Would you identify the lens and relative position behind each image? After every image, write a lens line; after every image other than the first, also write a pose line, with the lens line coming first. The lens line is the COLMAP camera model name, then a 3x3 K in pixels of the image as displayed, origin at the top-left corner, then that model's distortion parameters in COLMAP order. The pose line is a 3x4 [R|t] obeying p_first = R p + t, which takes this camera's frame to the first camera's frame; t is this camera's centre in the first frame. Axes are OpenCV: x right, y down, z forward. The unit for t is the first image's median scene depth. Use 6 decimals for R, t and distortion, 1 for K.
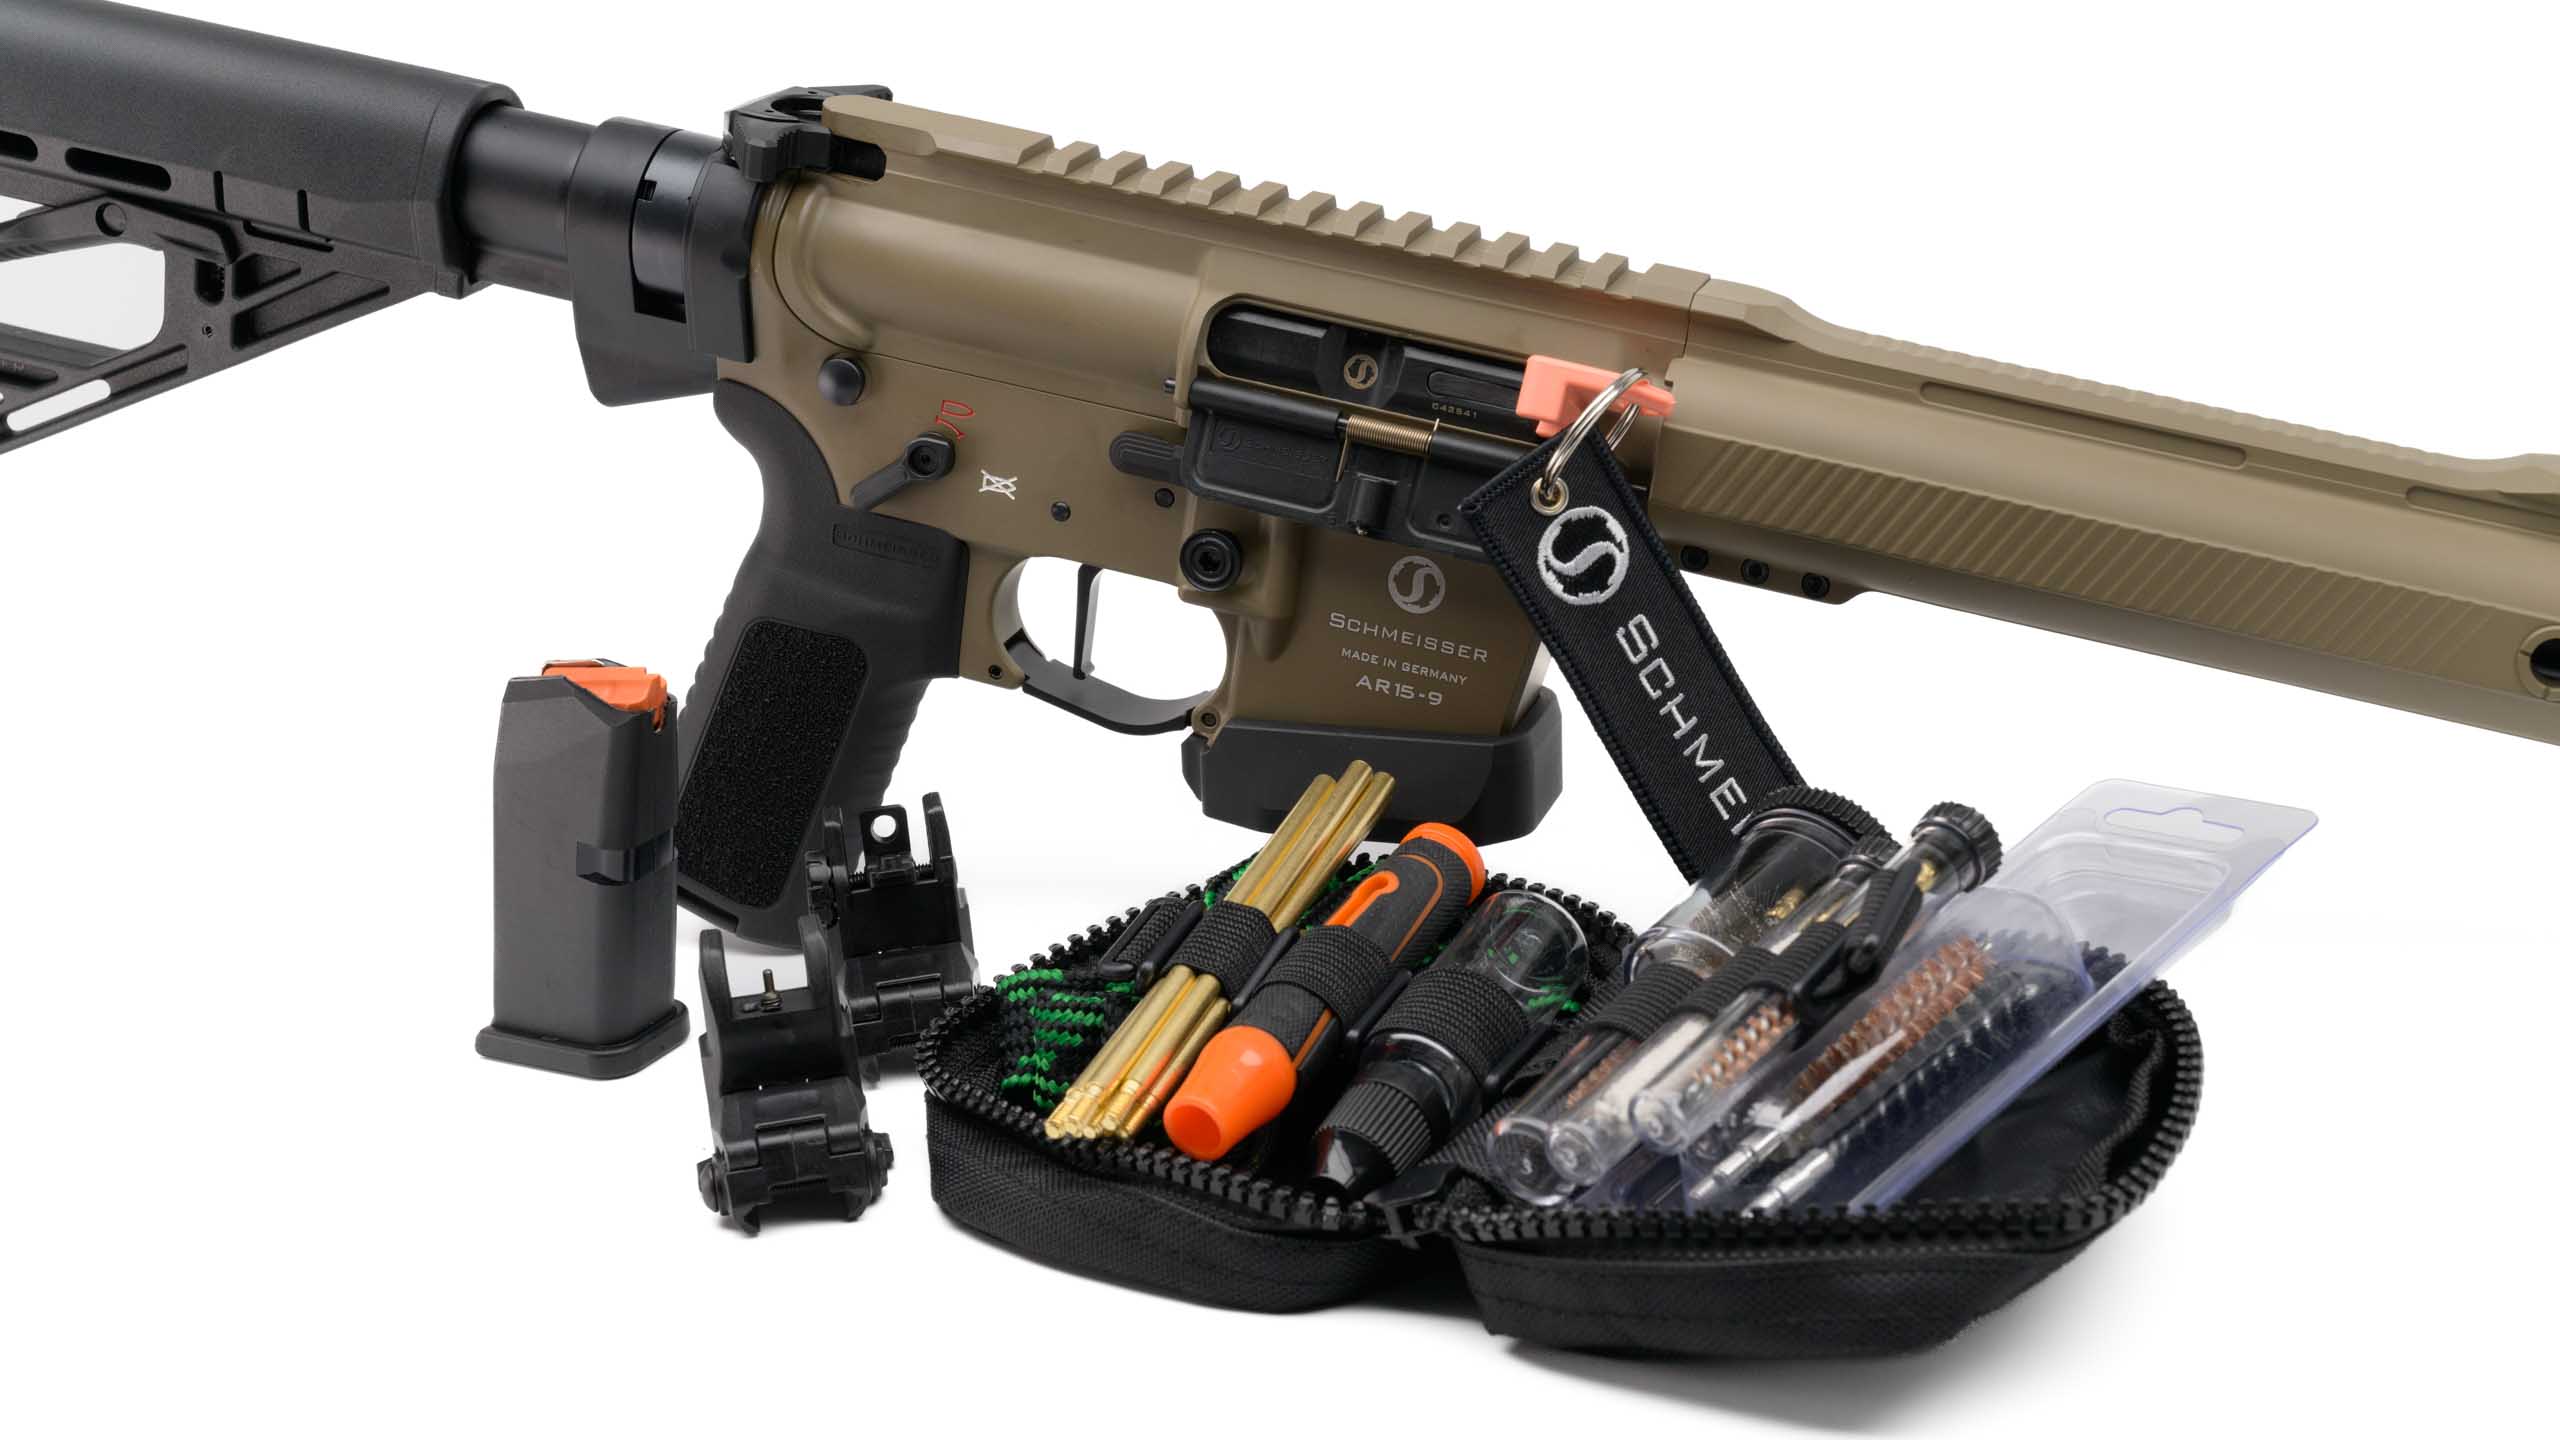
lens RADIAL K [[3865.0, 0, 1280.0], [0, 3865.0, 720.0], [0, 0, 1]] dist [0.045969, -0.007873]
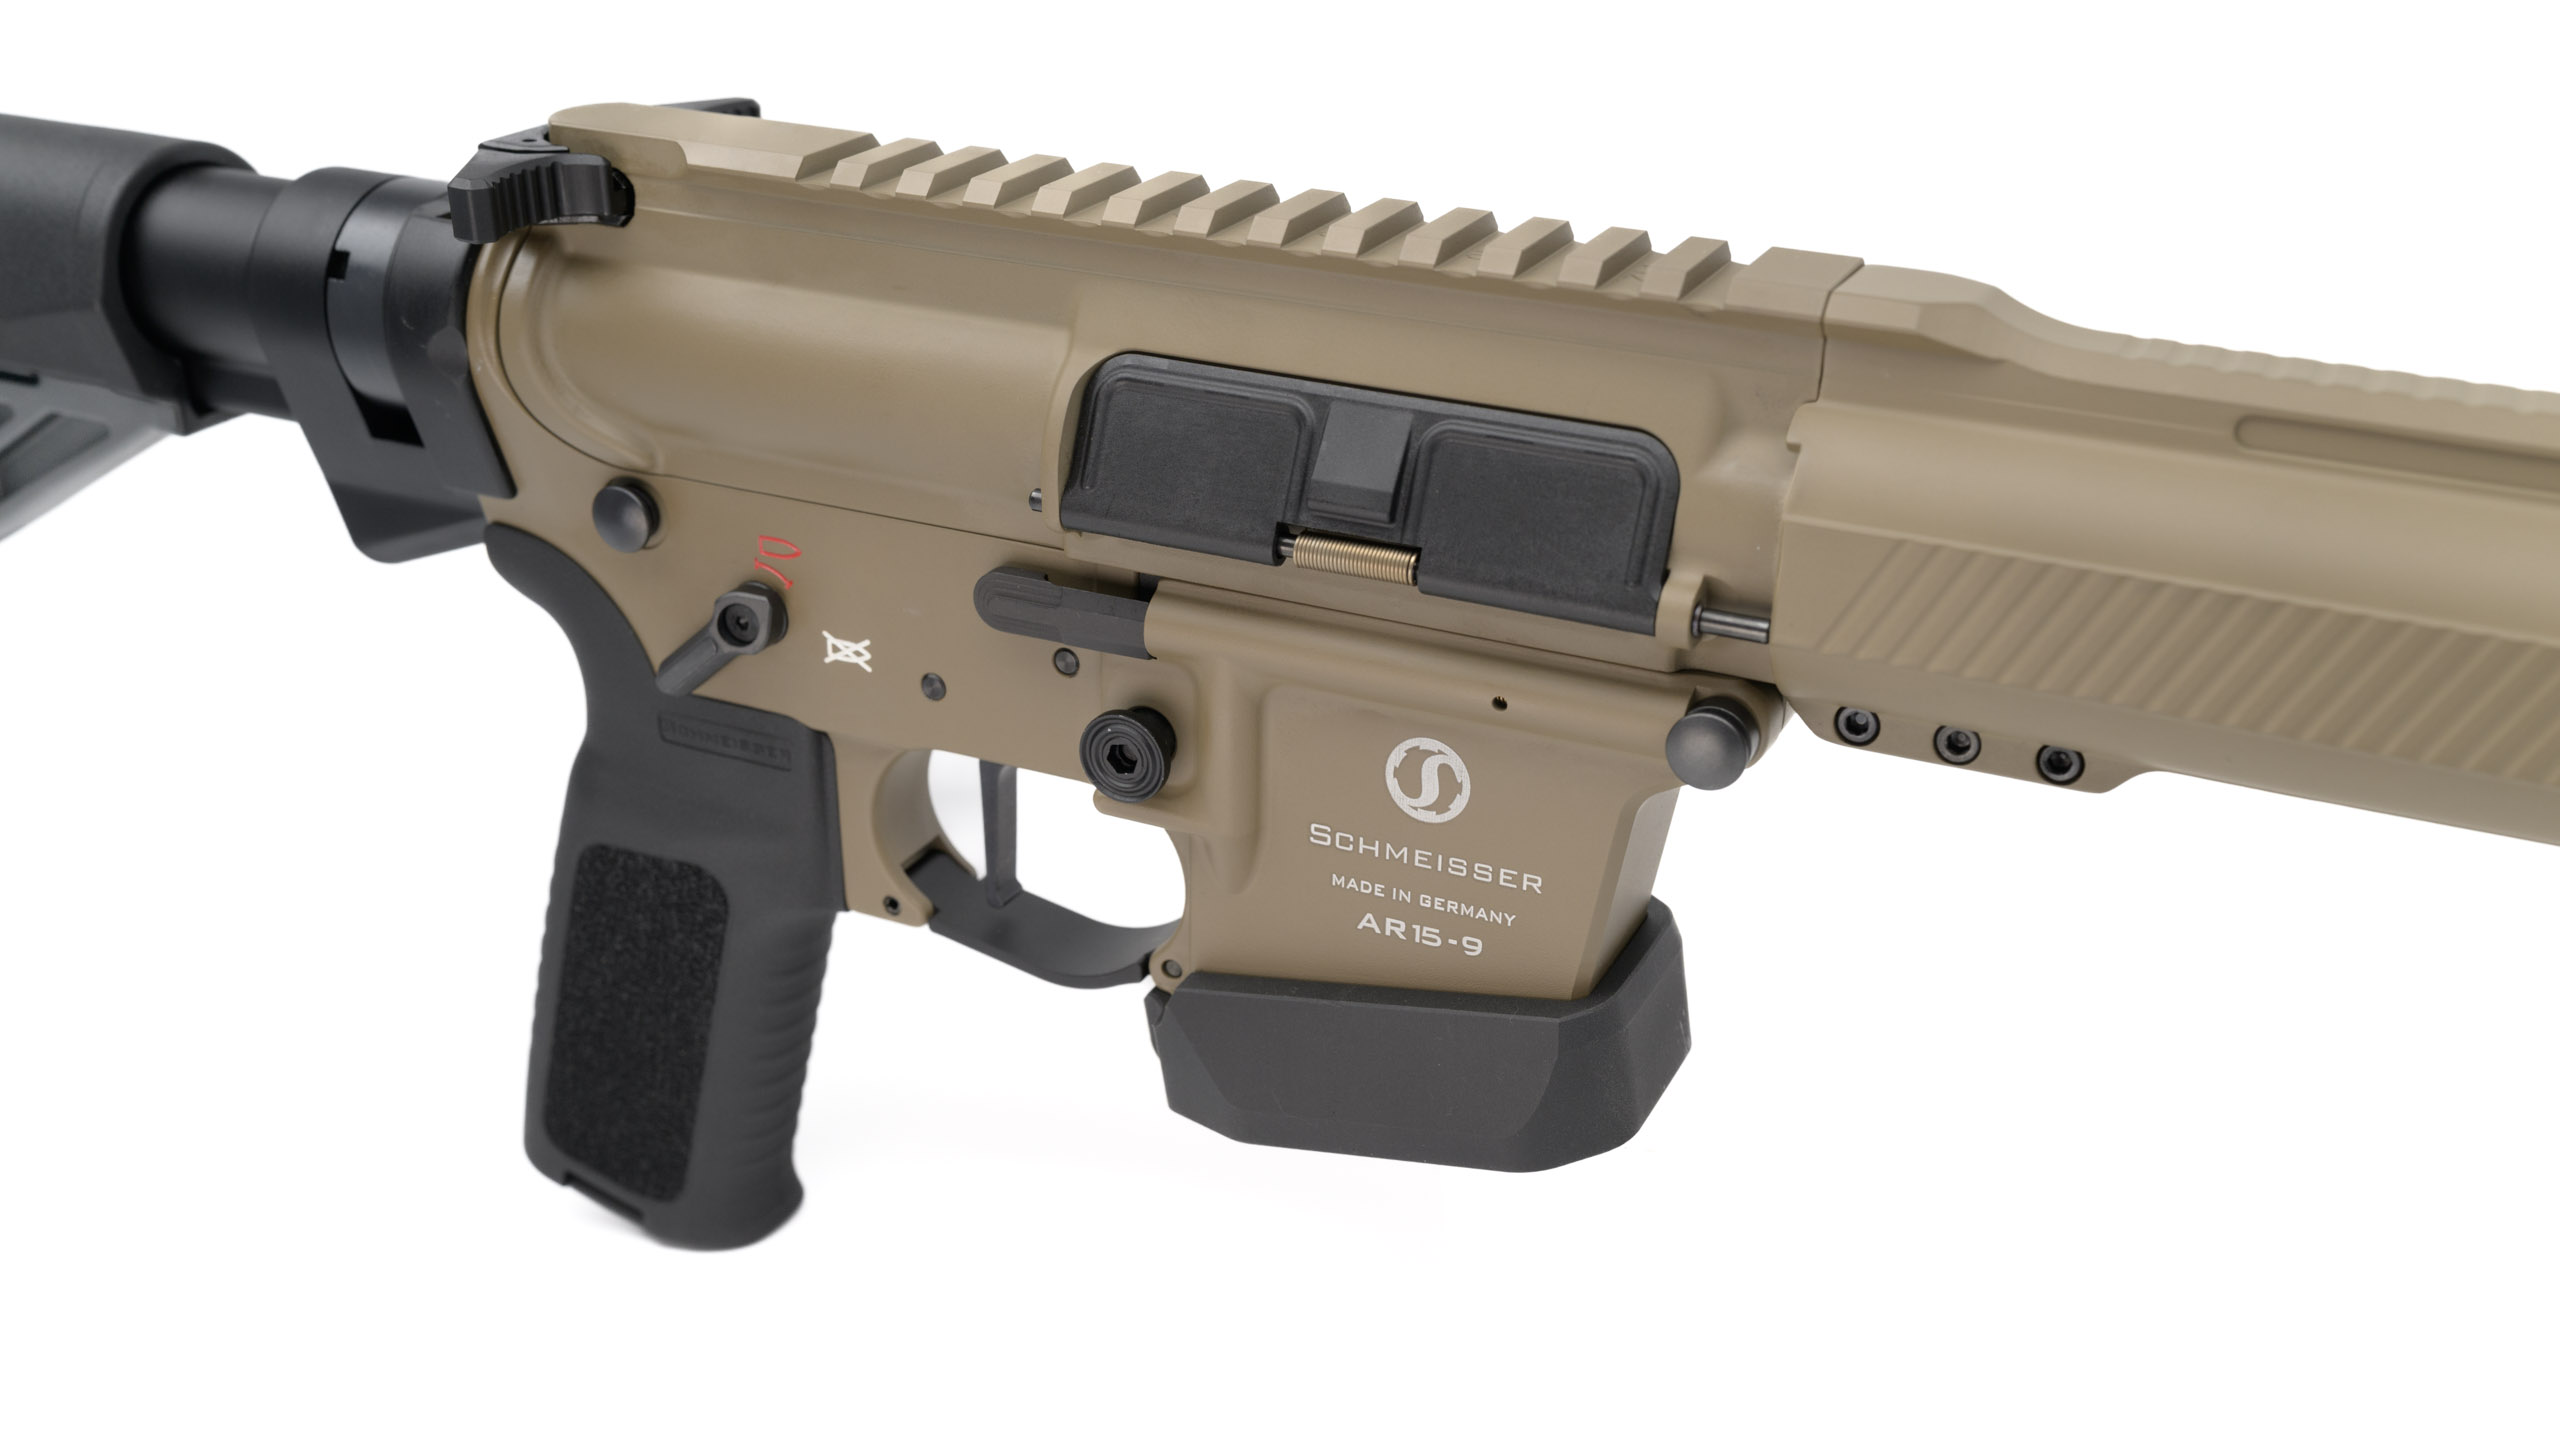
lens RADIAL K [[2651.0, 0, 1280.6], [0, 2651.0, 896.9], [0, 0, 1]] dist [0.009638, 0.009818]
pose [[0.984532, -0.041987, -0.170102, 0.083481], [0.058335, 0.994023, 0.092282, -0.056402], [0.165210, -0.100777, 0.981096, 0.538535]]
